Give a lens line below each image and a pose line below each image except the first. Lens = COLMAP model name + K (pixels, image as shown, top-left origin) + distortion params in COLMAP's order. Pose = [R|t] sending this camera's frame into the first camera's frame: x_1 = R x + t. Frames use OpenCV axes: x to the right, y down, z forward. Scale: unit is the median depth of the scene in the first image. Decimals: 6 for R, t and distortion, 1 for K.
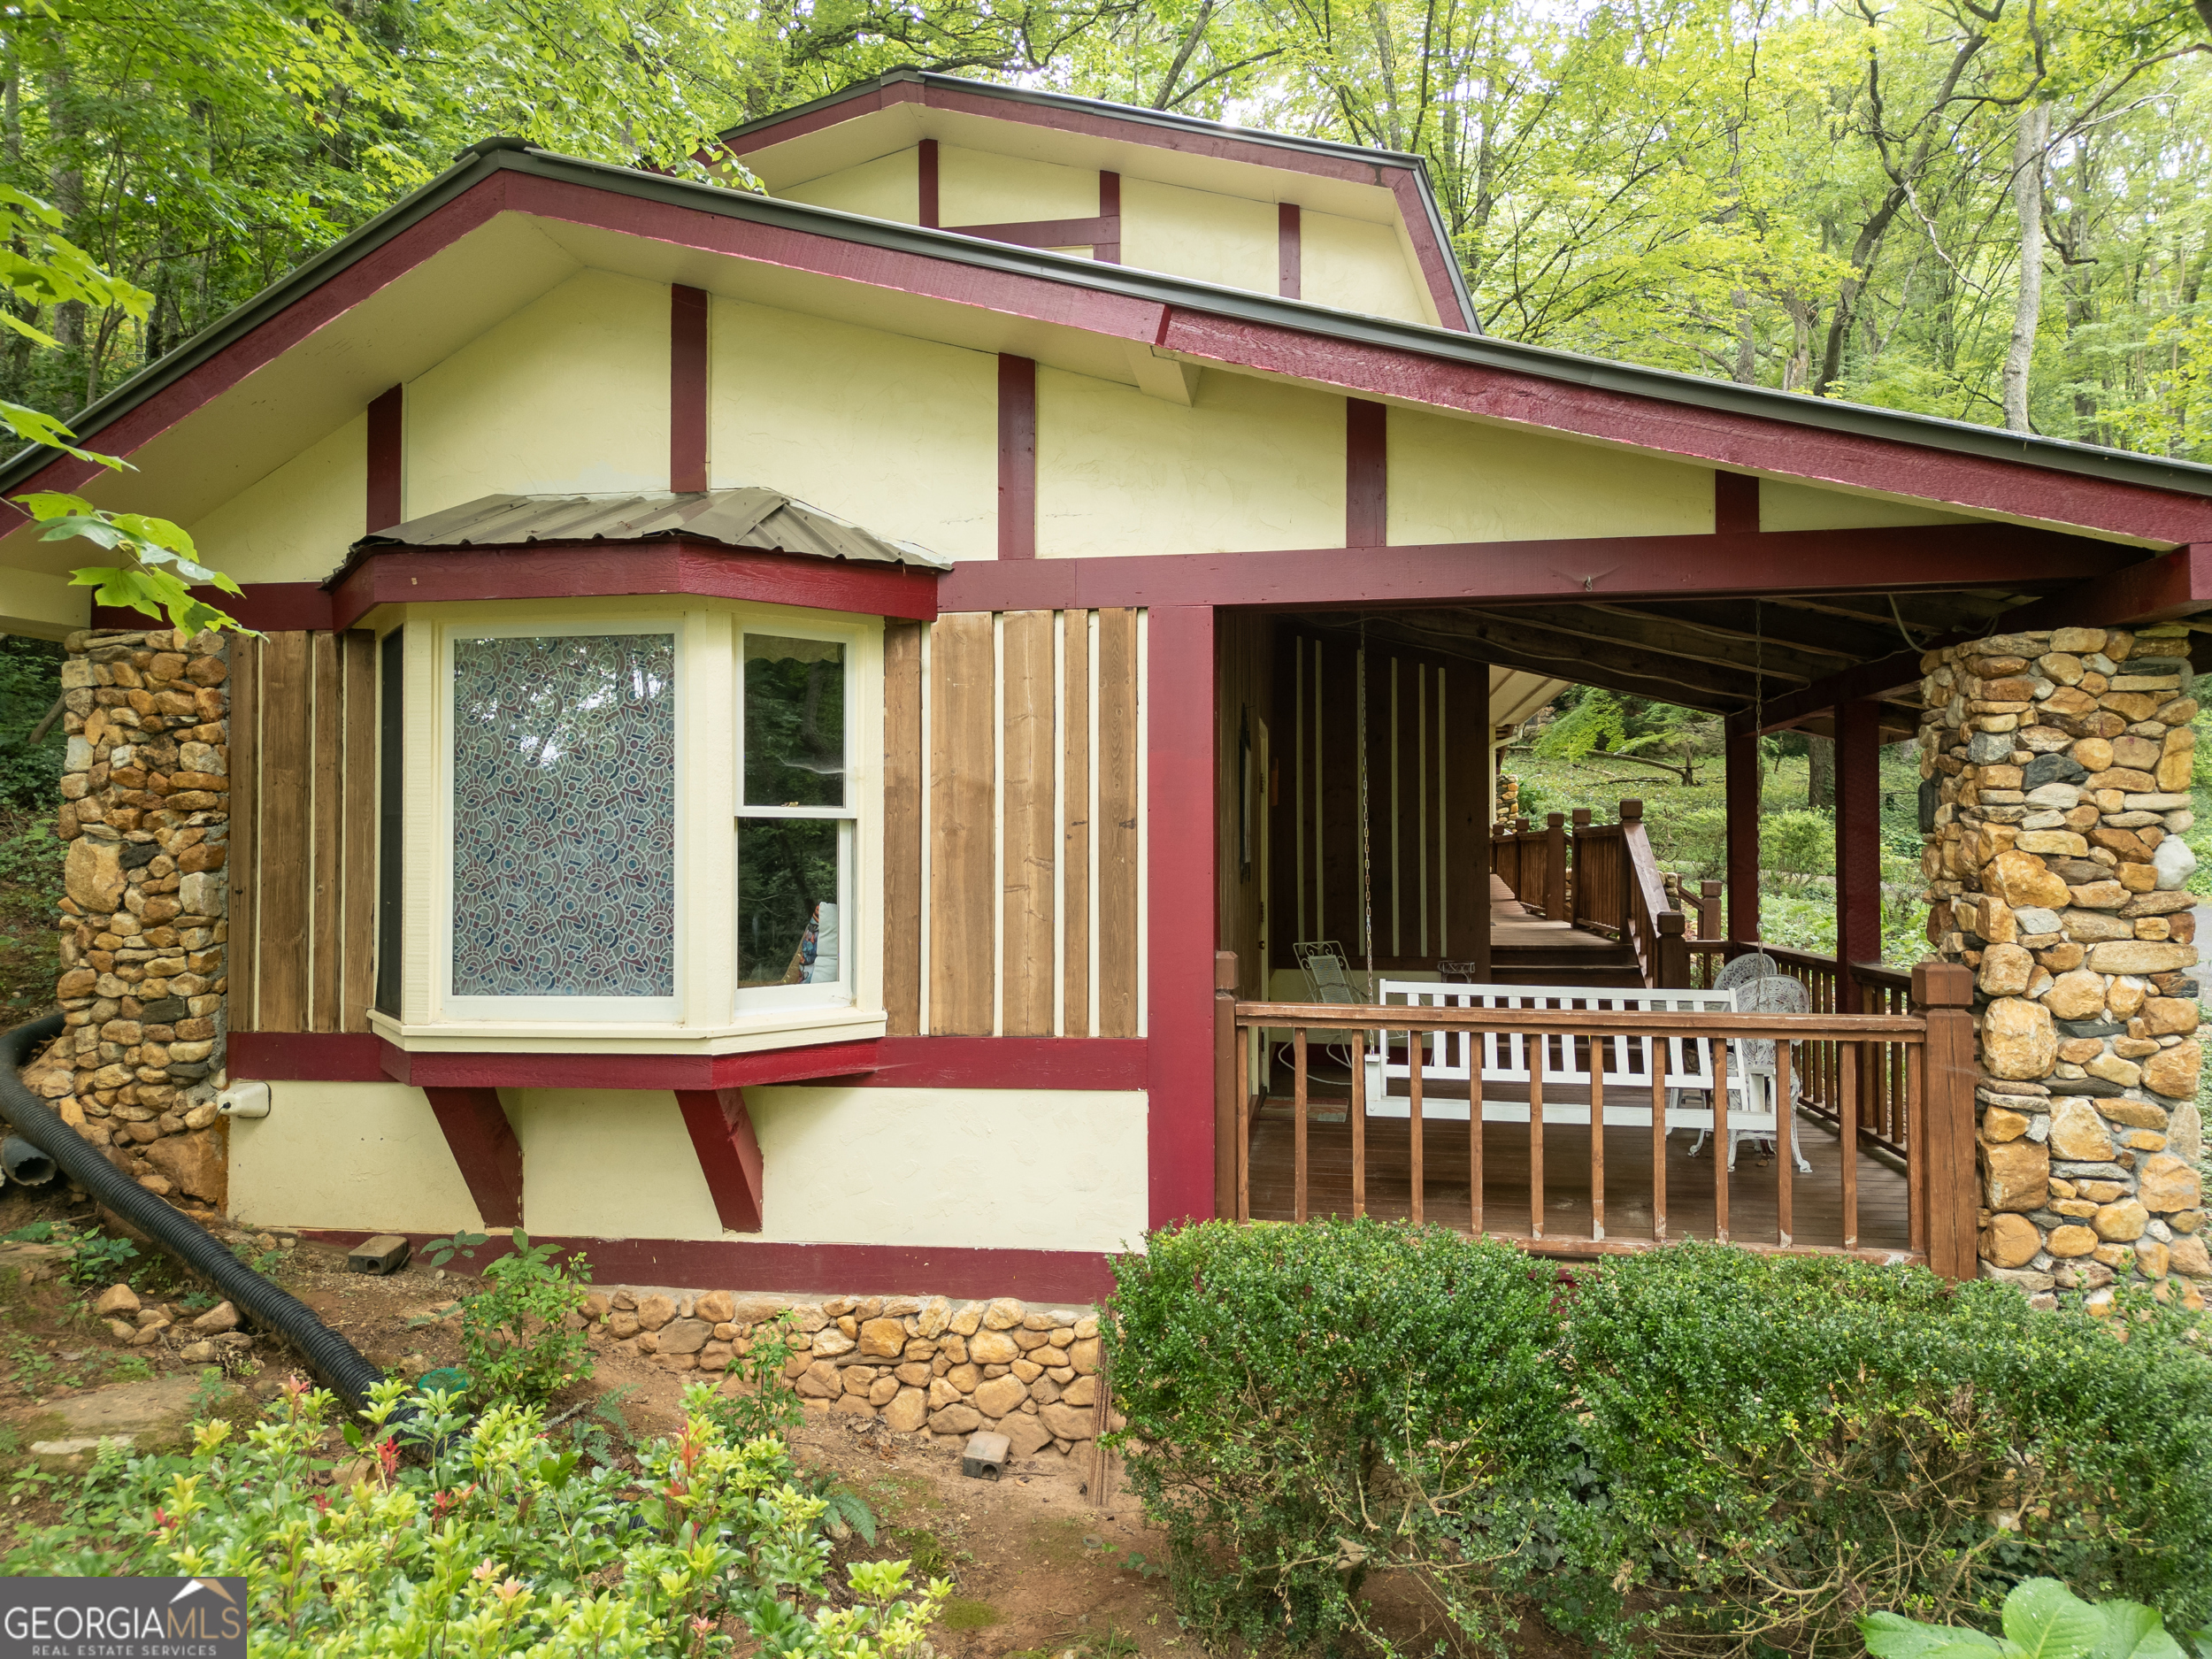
lens RADIAL K [[1538.8, 0, 1106.0], [0, 1538.8, 829.5], [0, 0, 1]] dist [0.079229, -0.084650]
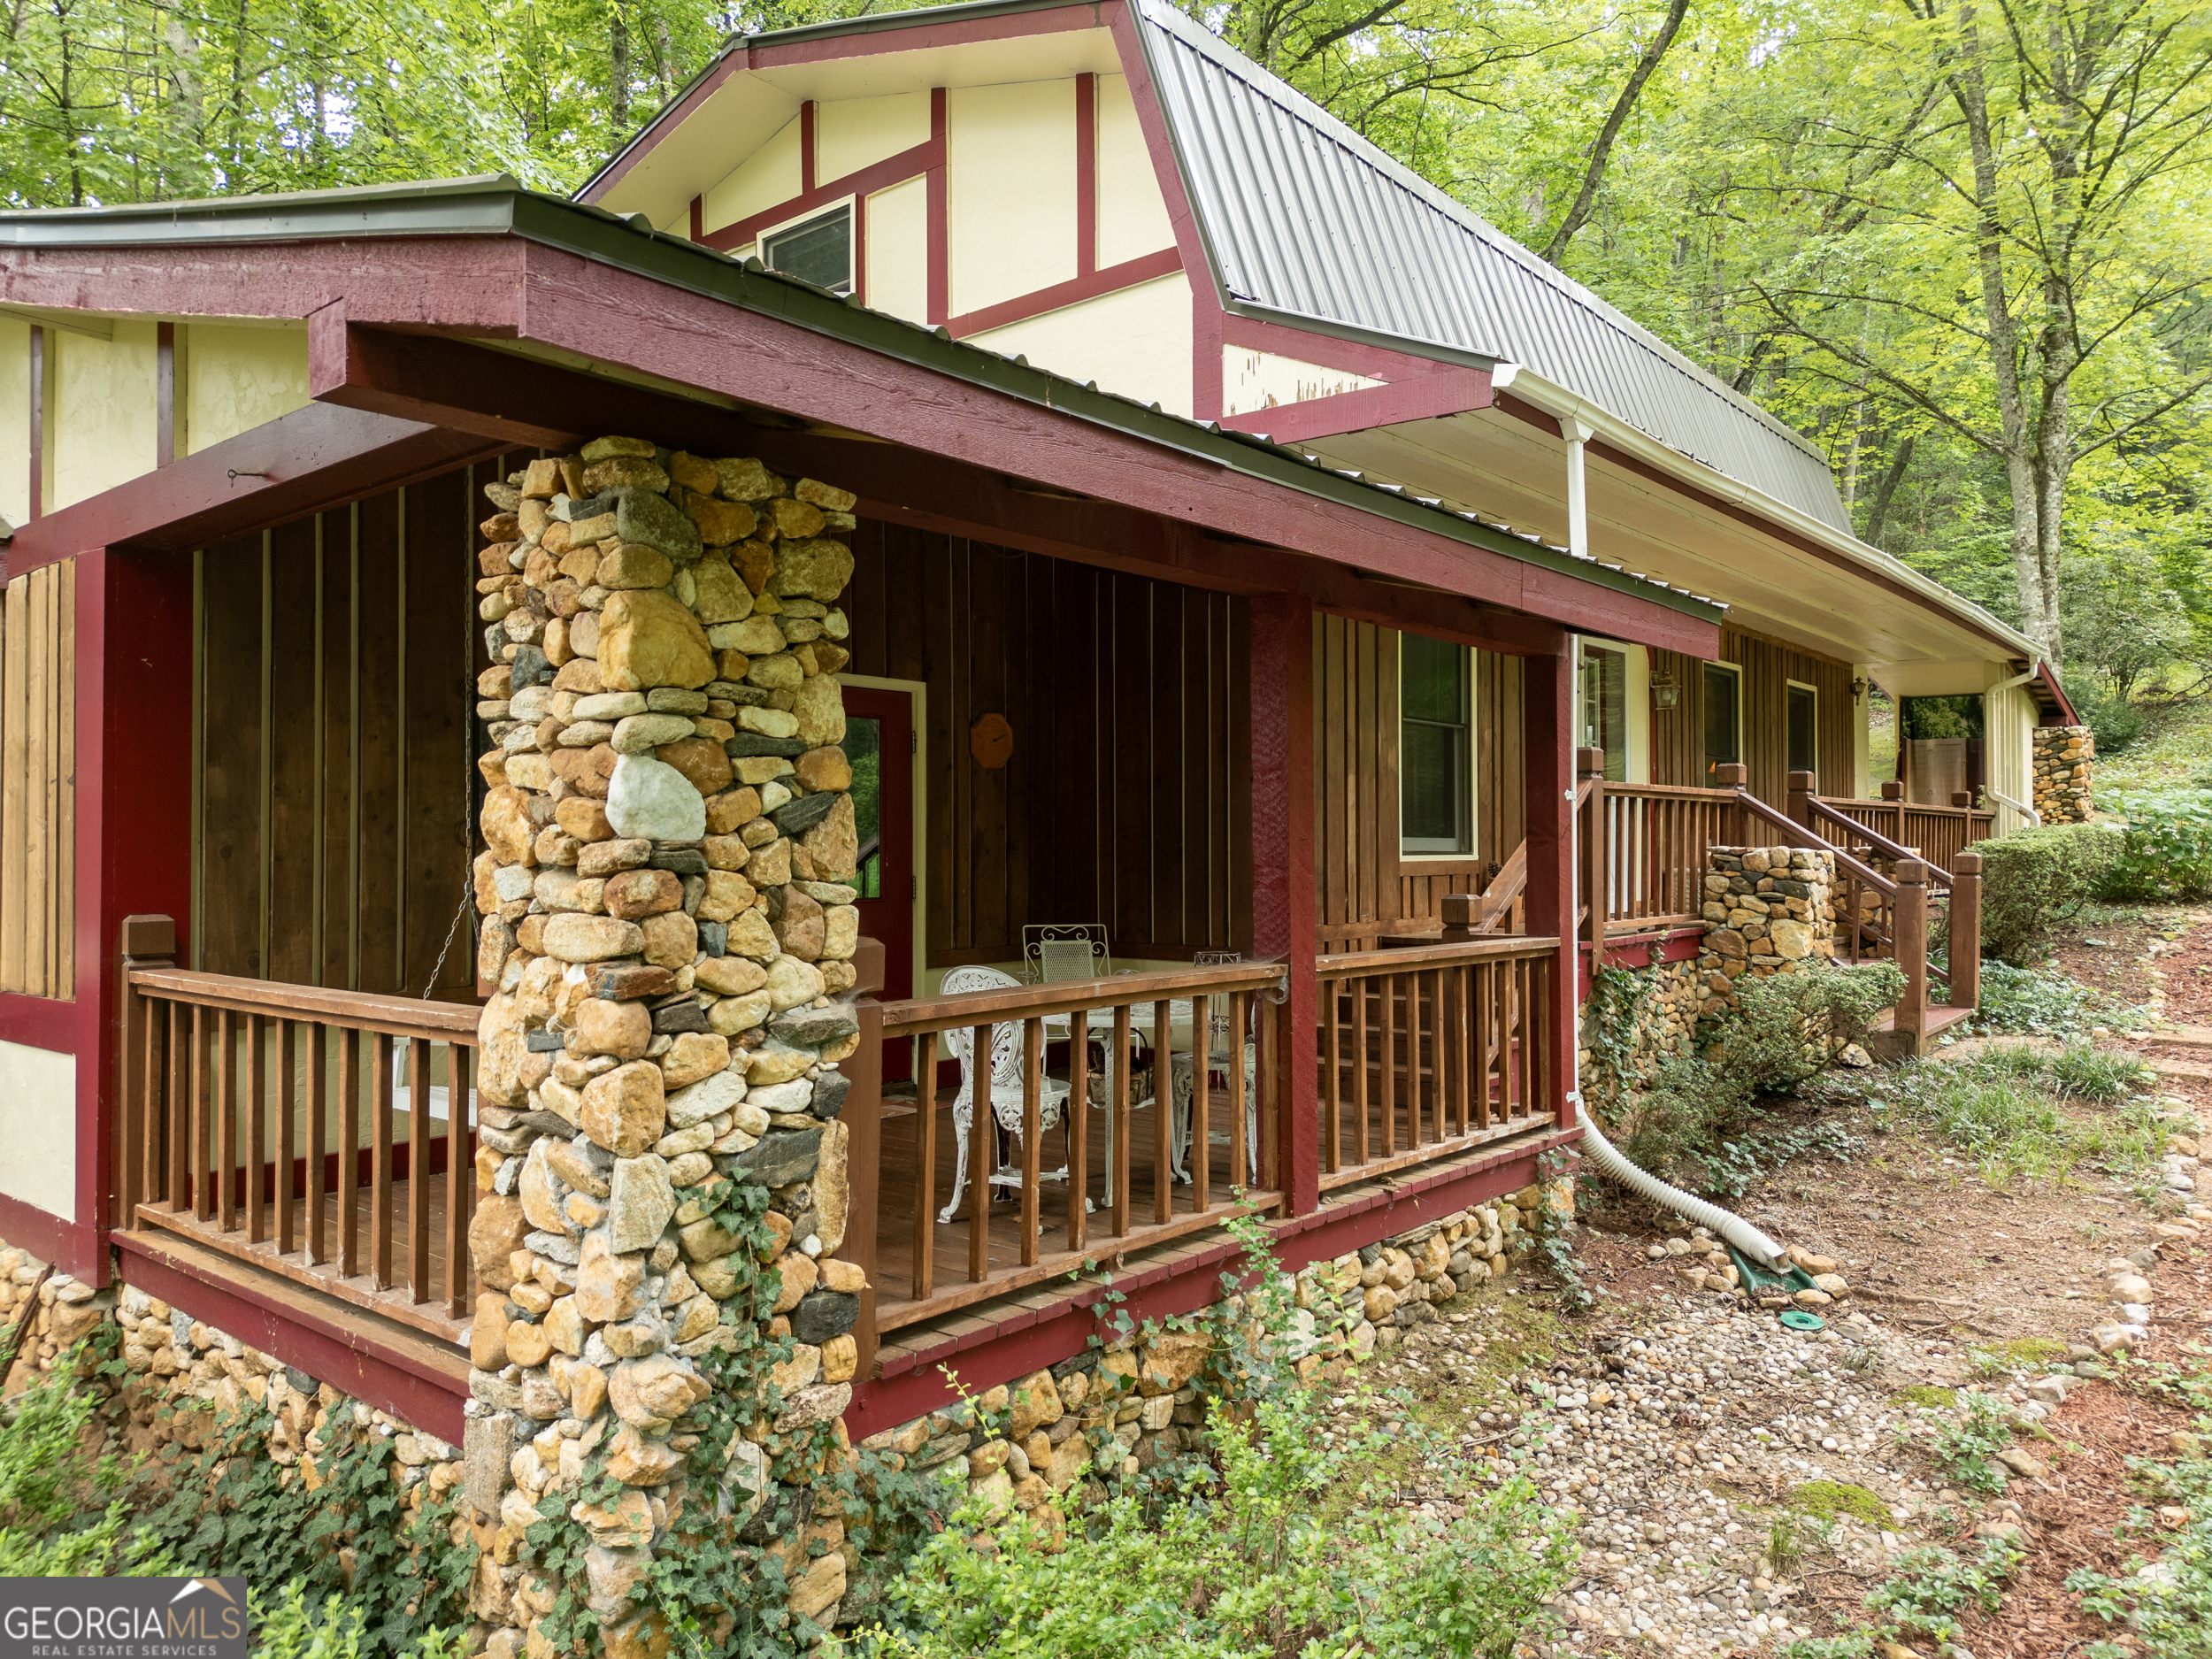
lens RADIAL K [[1538.8, 0, 1106.0], [0, 1538.8, 829.5], [0, 0, 1]] dist [0.079229, -0.084650]
pose [[0.856810, -0.007202, -0.515582, 1.079707], [0.009453, 0.999954, 0.001741, 0.032244], [0.515546, -0.006365, 0.856838, 0.491814]]
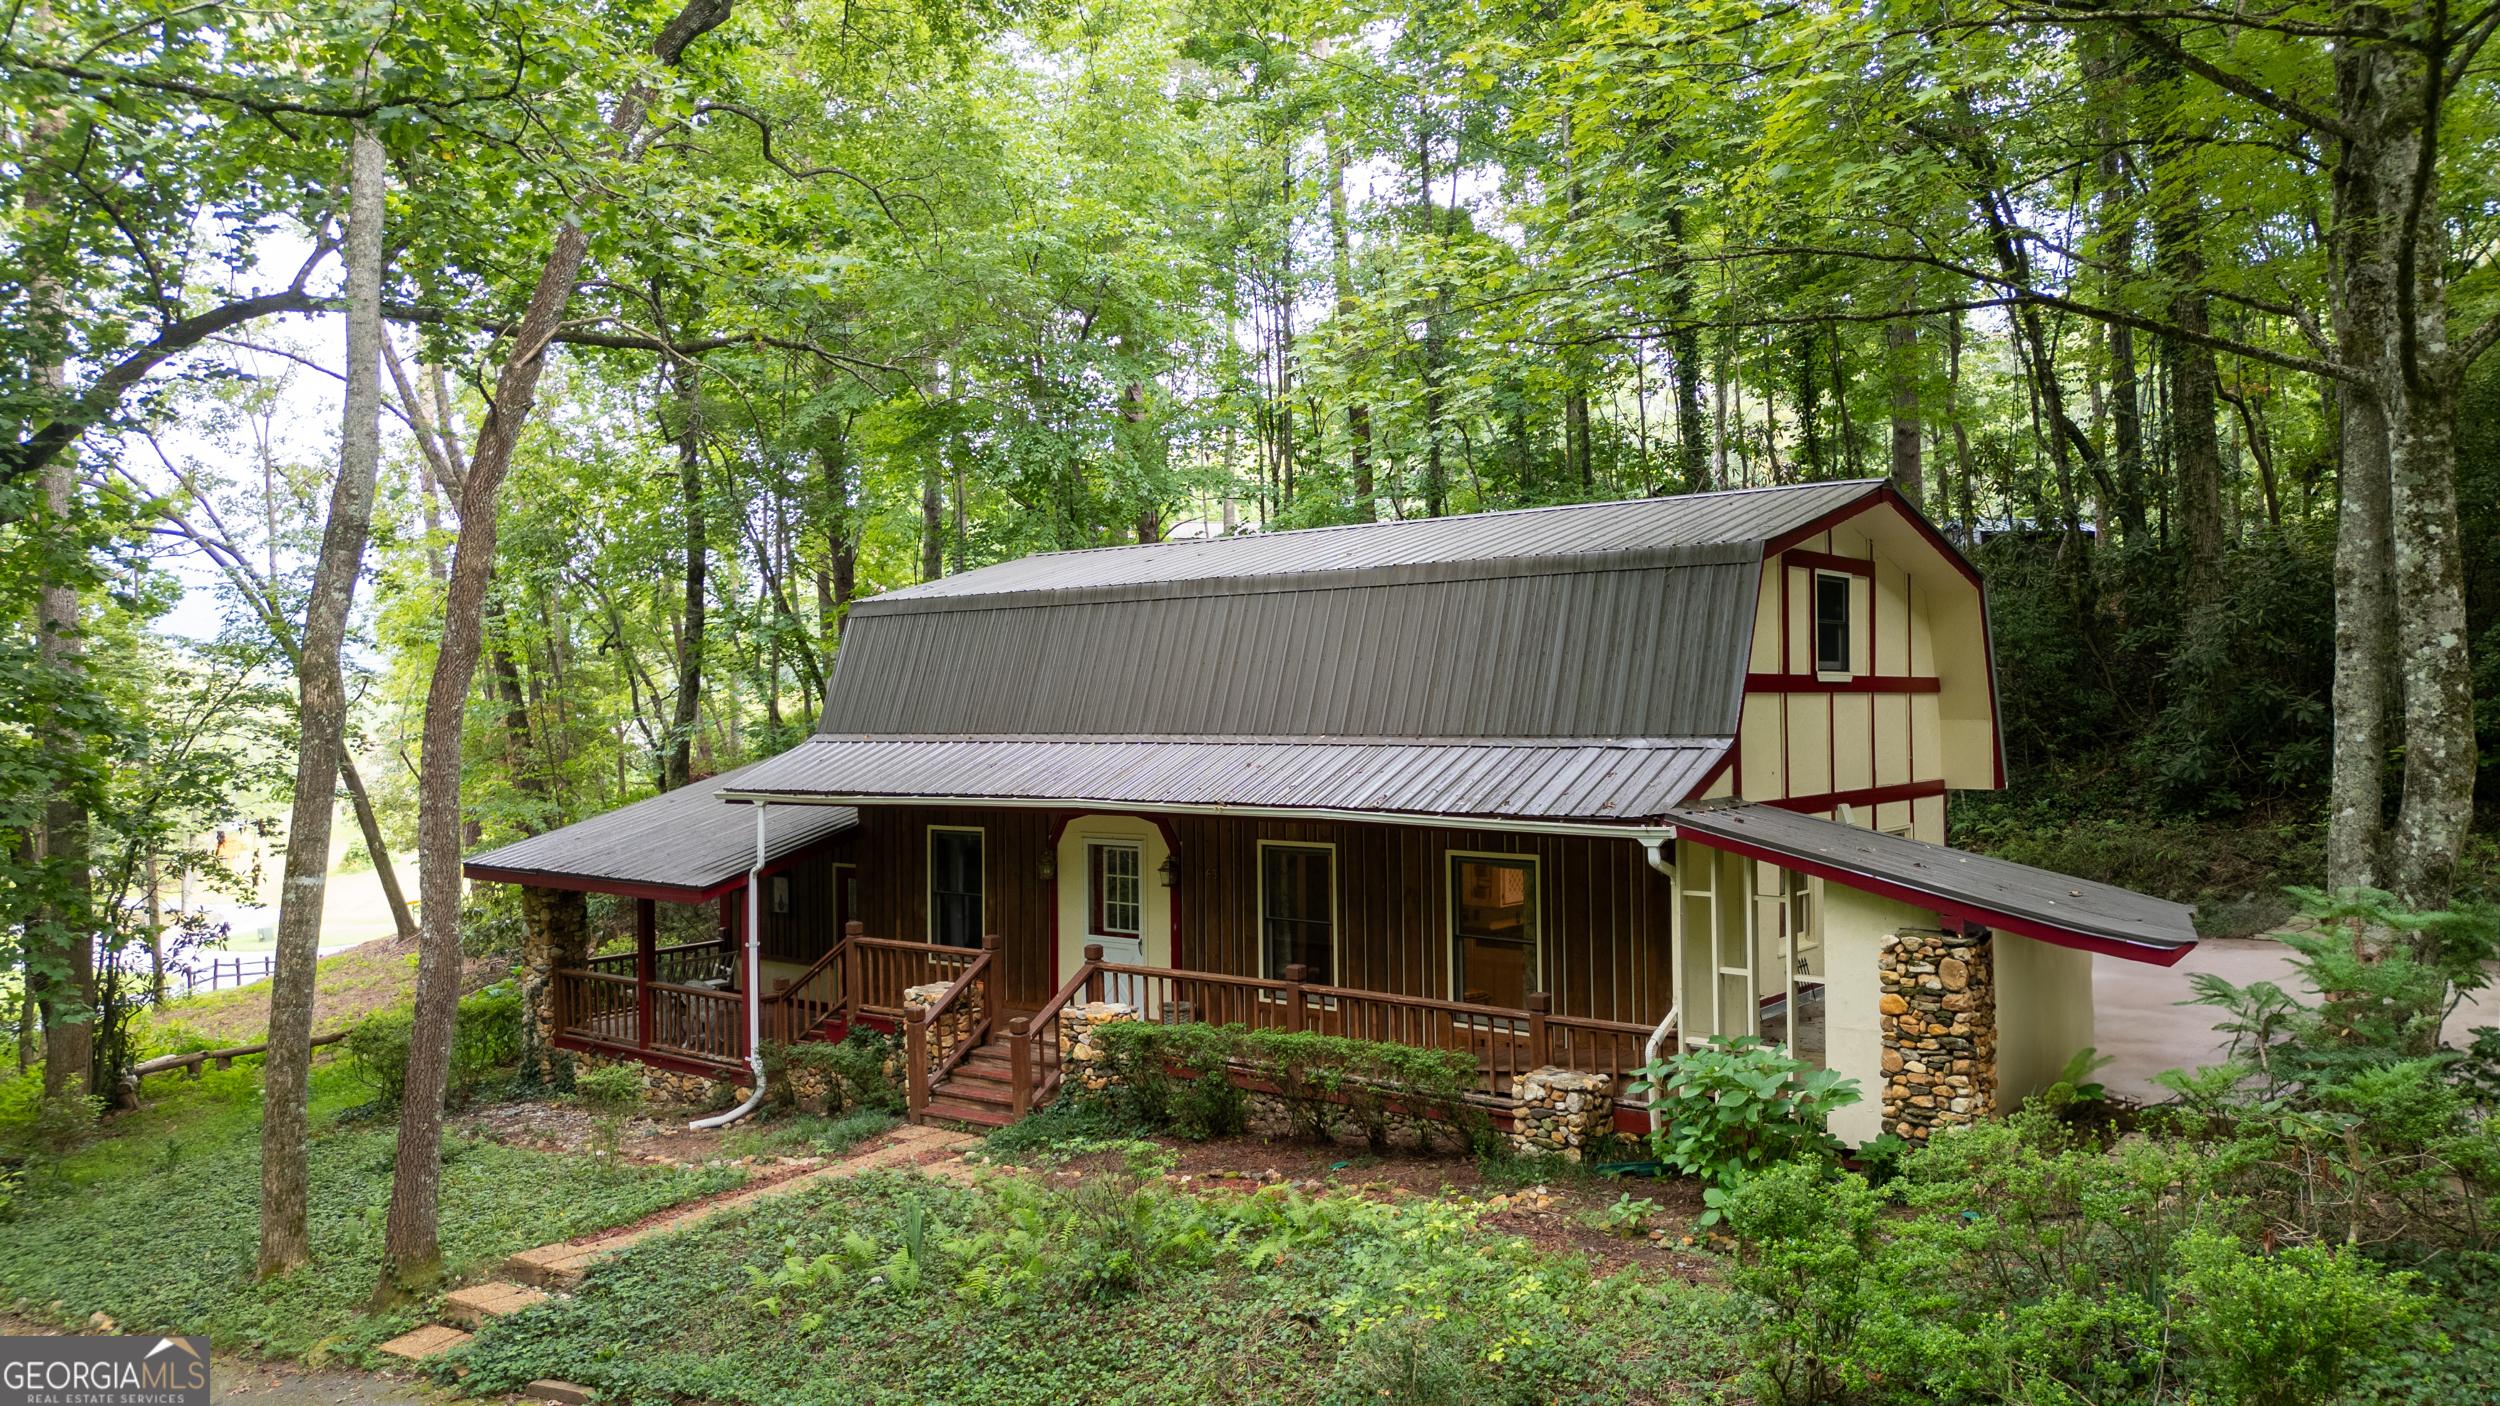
lens RADIAL K [[1747.9, 0, 1250.0], [0, 1747.9, 703.0], [0, 0, 1]] dist [0.066454, -0.058855]
pose [[-0.489907, 0.007620, -0.871741, 3.536519], [0.027235, 0.999607, -0.006568, -0.458241], [0.871349, -0.026960, -0.489923, 4.604651]]
